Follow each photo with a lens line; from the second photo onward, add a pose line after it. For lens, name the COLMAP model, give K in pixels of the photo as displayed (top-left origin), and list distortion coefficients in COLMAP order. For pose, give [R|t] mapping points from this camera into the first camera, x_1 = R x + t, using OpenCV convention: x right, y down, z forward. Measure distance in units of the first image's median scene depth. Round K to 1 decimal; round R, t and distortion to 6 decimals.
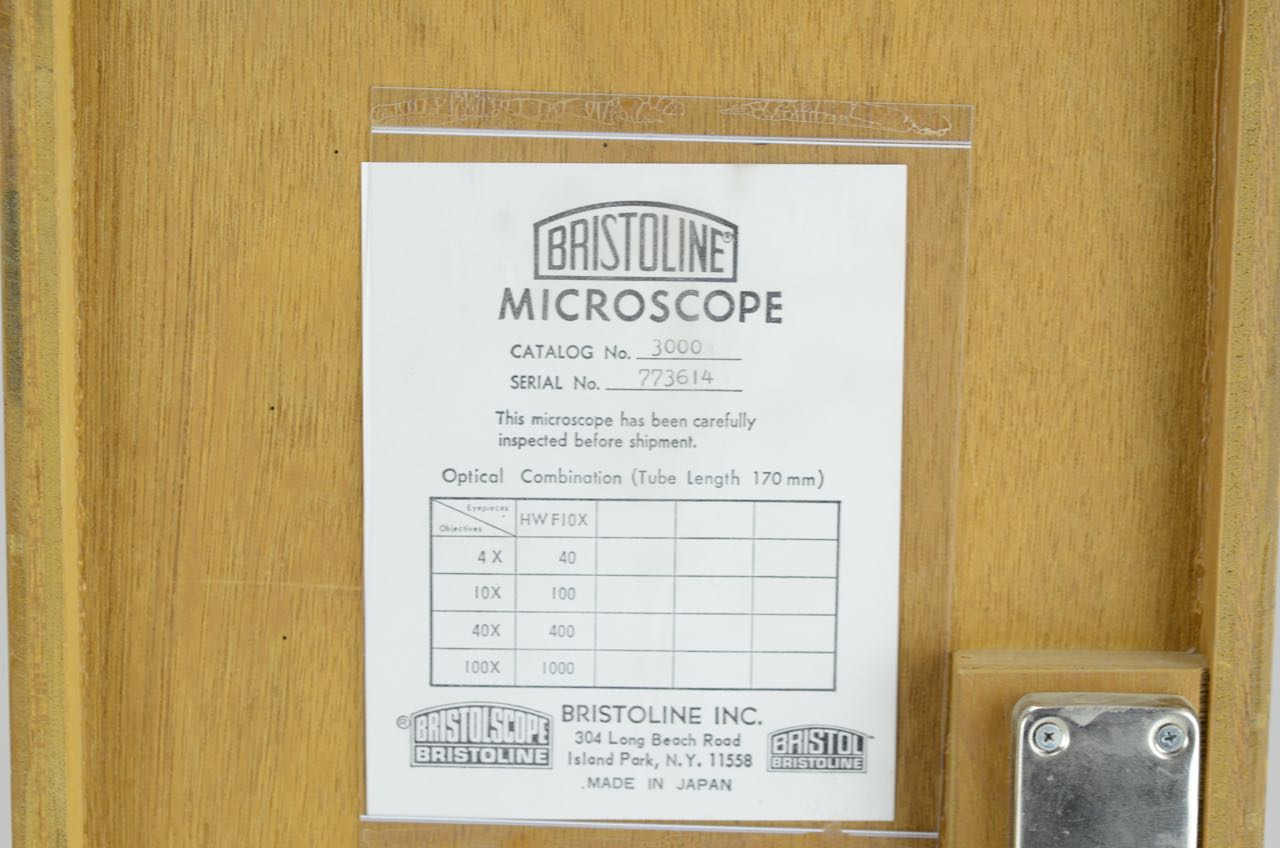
lens RADIAL K [[3358.8, 0, 638.5], [0, 3358.8, 422.5], [0, 0, 1]] dist [-0.044615, 0.000000]
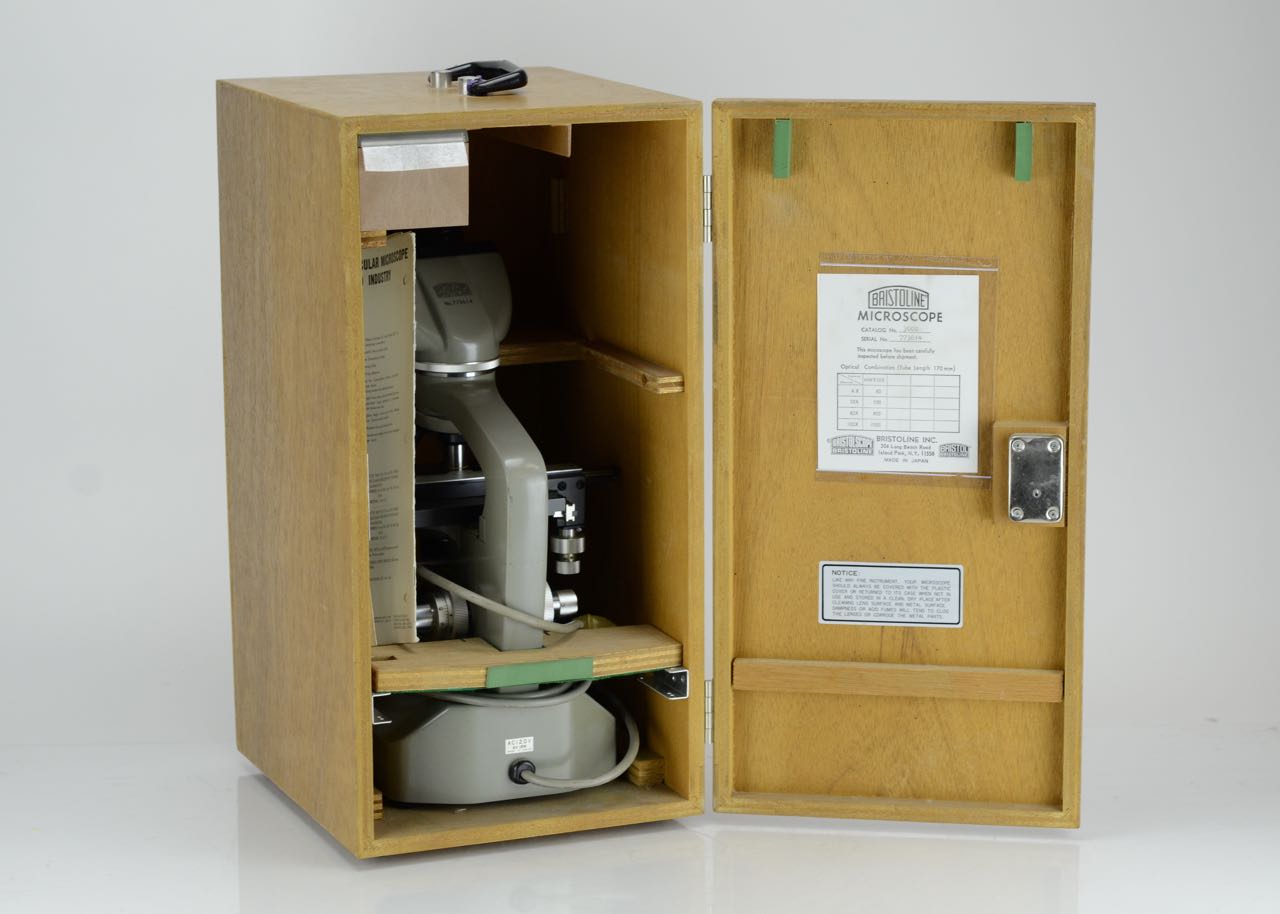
lens RADIAL K [[3495.5, 0, 639.6], [0, 3495.5, 455.8], [0, 0, 1]] dist [0.075046, 0.000000]
pose [[0.987920, 0.013389, -0.154383, 0.284307], [-0.007164, 0.999141, 0.040813, -0.036287], [0.154797, -0.039214, 0.987168, -2.491141]]
